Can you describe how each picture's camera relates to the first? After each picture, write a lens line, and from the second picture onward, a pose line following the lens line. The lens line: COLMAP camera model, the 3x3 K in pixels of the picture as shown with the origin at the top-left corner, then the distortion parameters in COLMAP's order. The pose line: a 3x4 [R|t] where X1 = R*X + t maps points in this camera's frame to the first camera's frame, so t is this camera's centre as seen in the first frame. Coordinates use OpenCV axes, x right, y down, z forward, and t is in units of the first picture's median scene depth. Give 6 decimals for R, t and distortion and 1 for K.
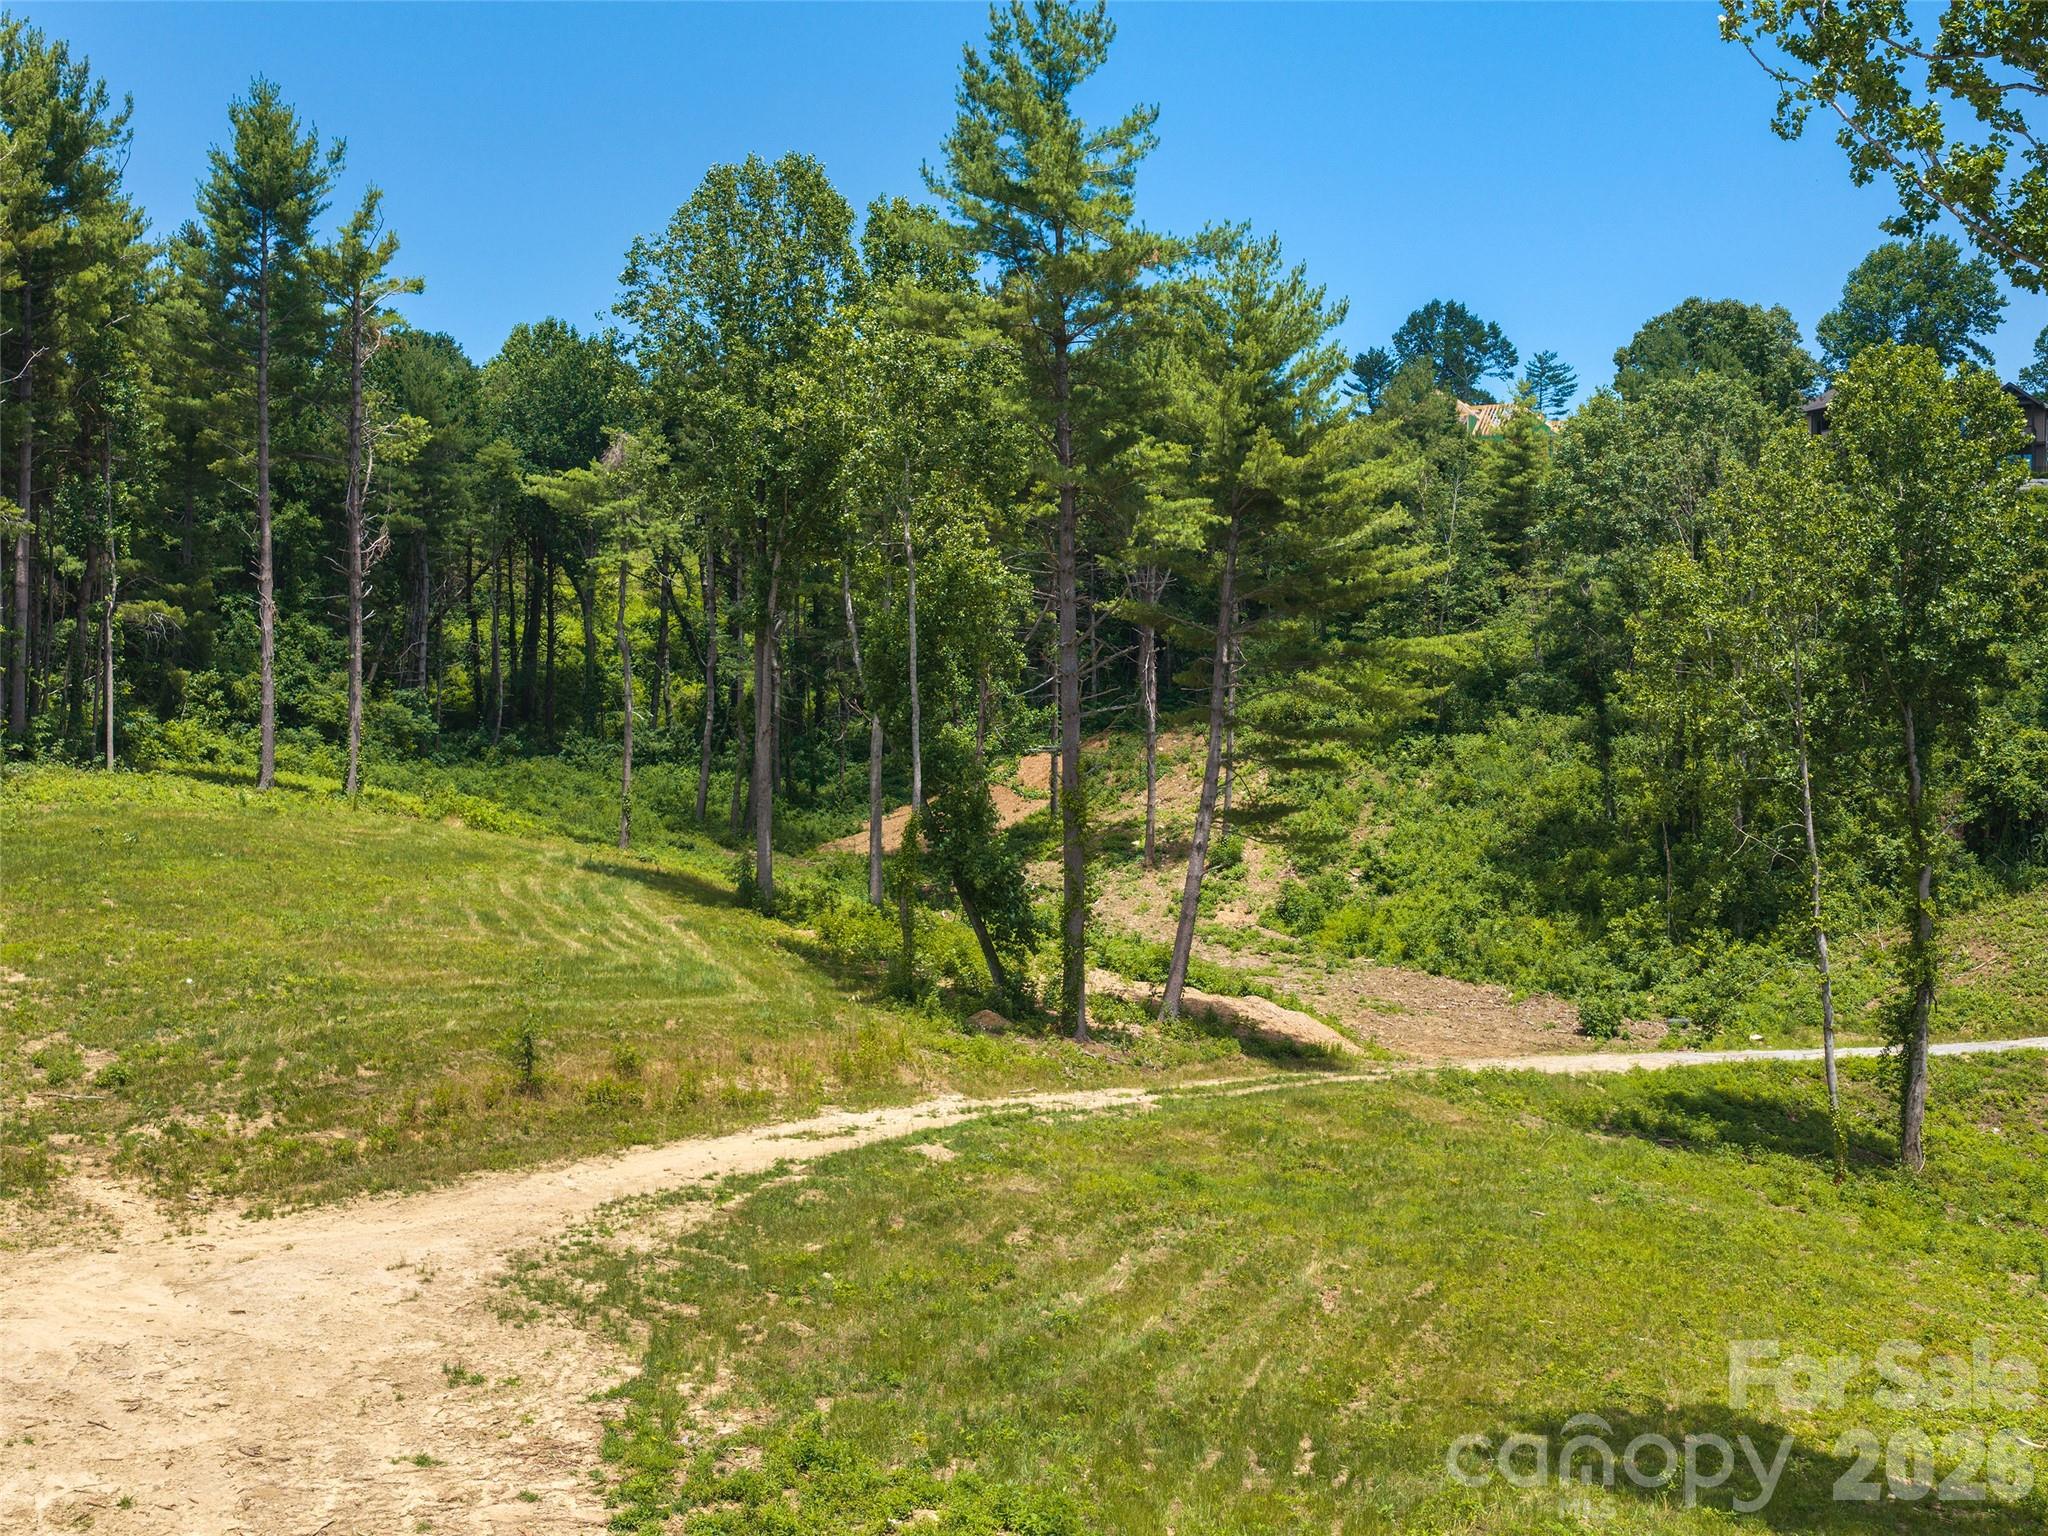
lens RADIAL K [[2249.6, 0, 1024.0], [0, 2249.6, 768.0], [0, 0, 1]] dist [0.042931, -0.117372]
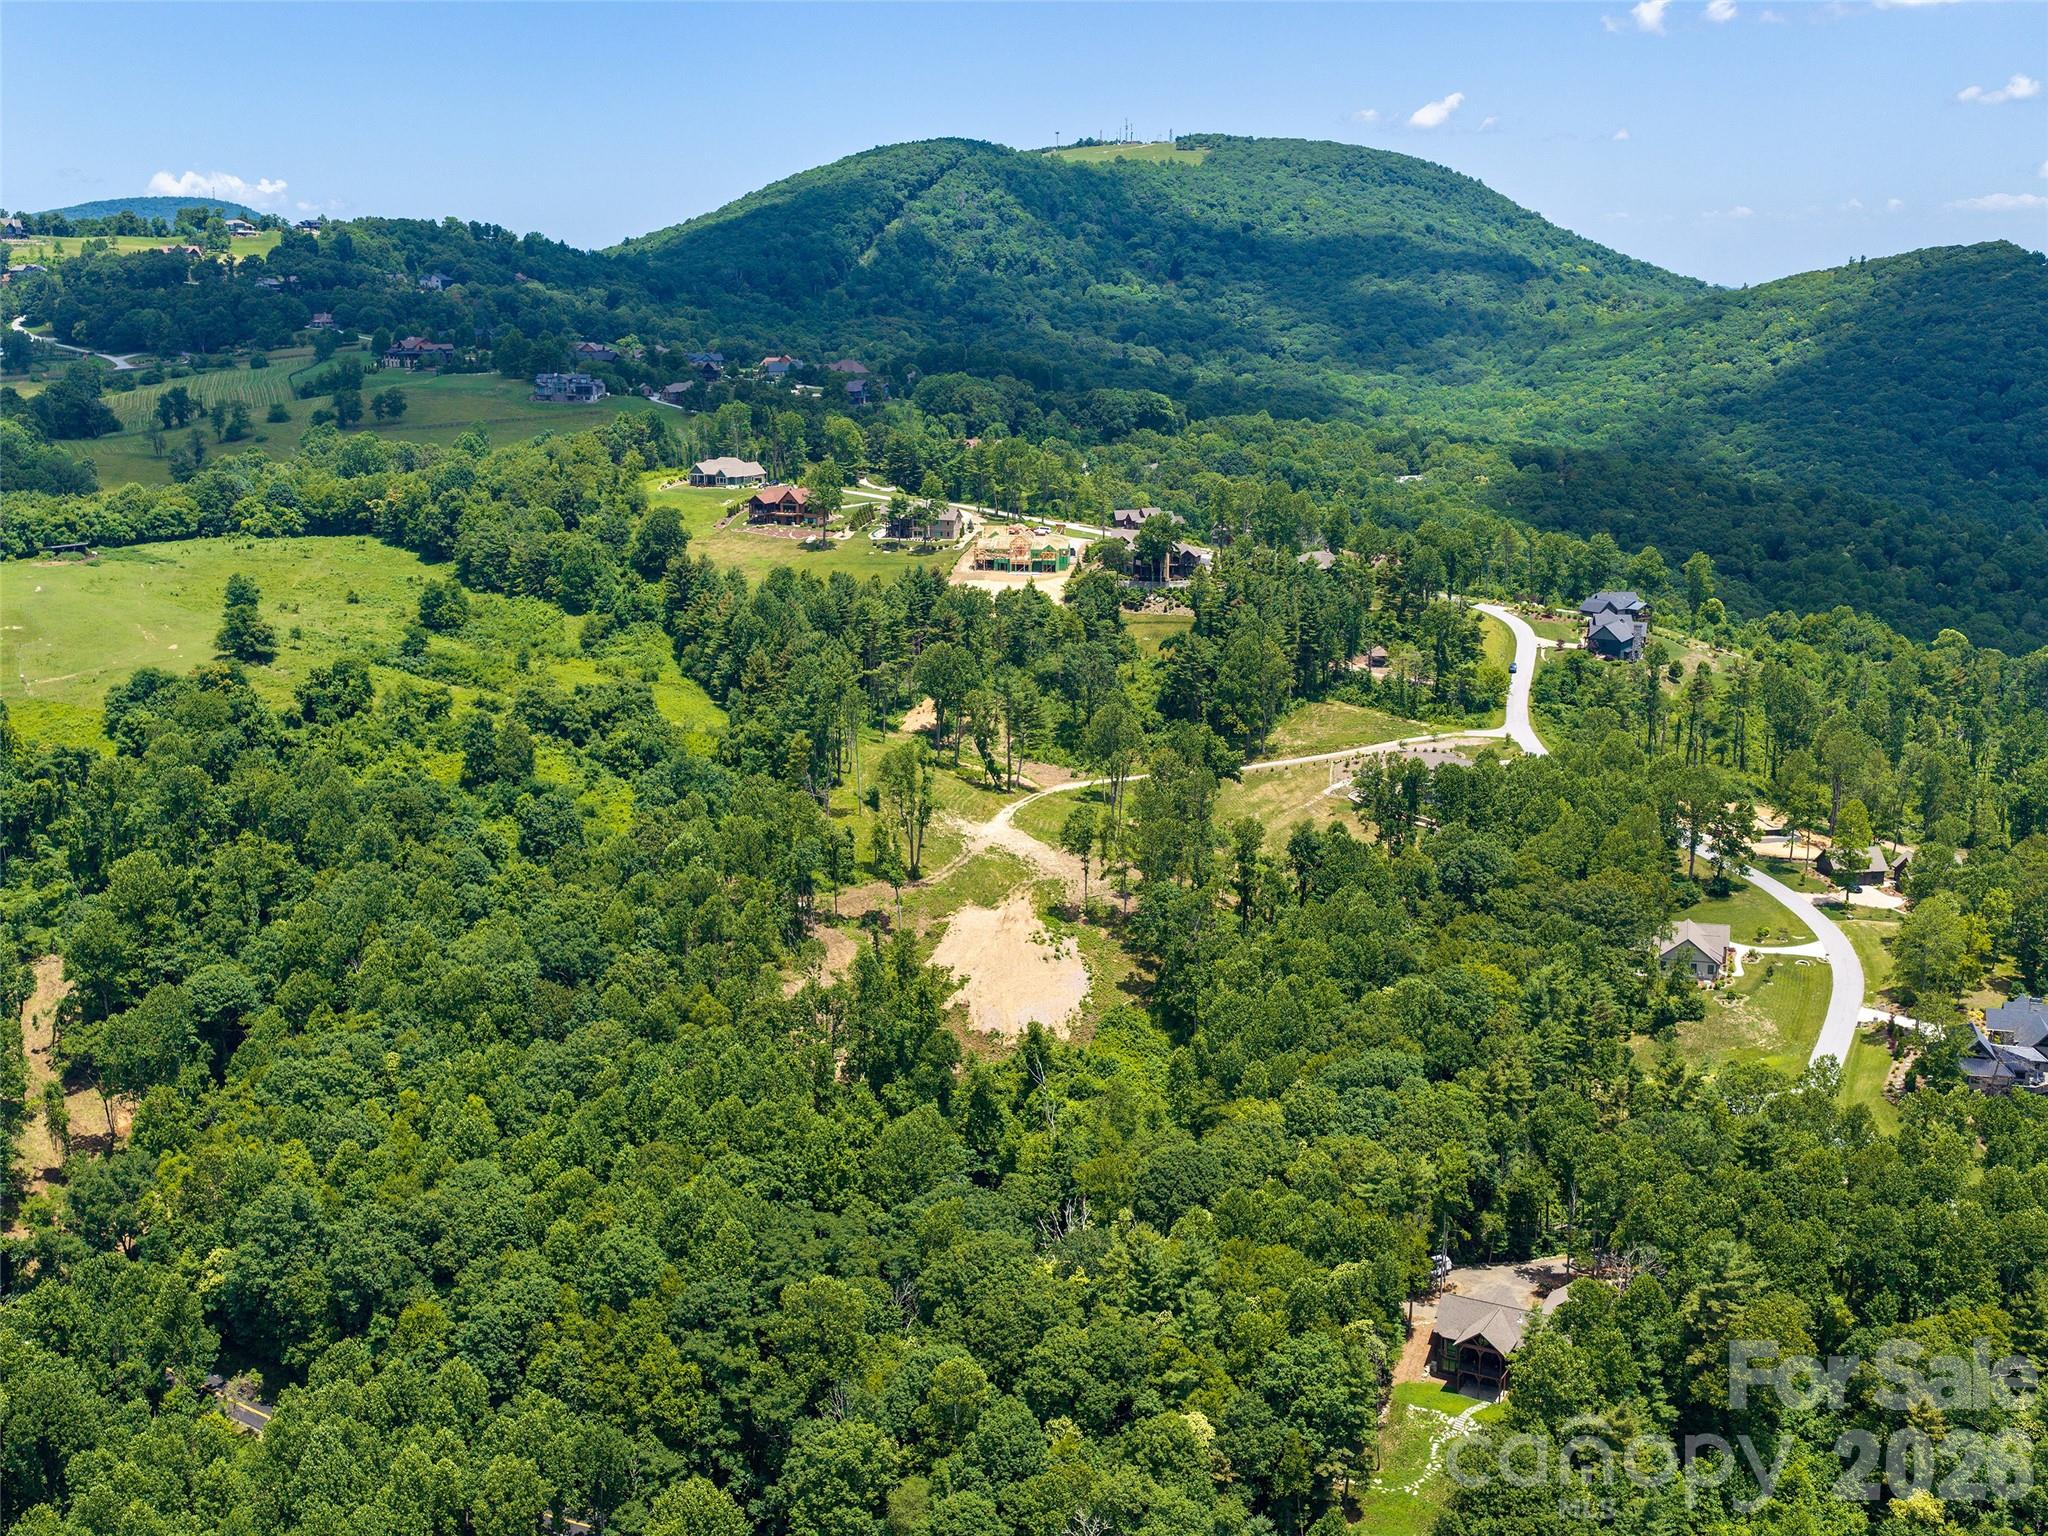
lens RADIAL K [[2249.6, 0, 1024.0], [0, 2249.6, 768.0], [0, 0, 1]] dist [0.042931, -0.117372]
pose [[0.972101, -0.053692, 0.228334, -1.005028], [0.005022, 0.977990, 0.208591, -0.936863], [-0.234508, -0.201625, 0.950975, -3.770417]]
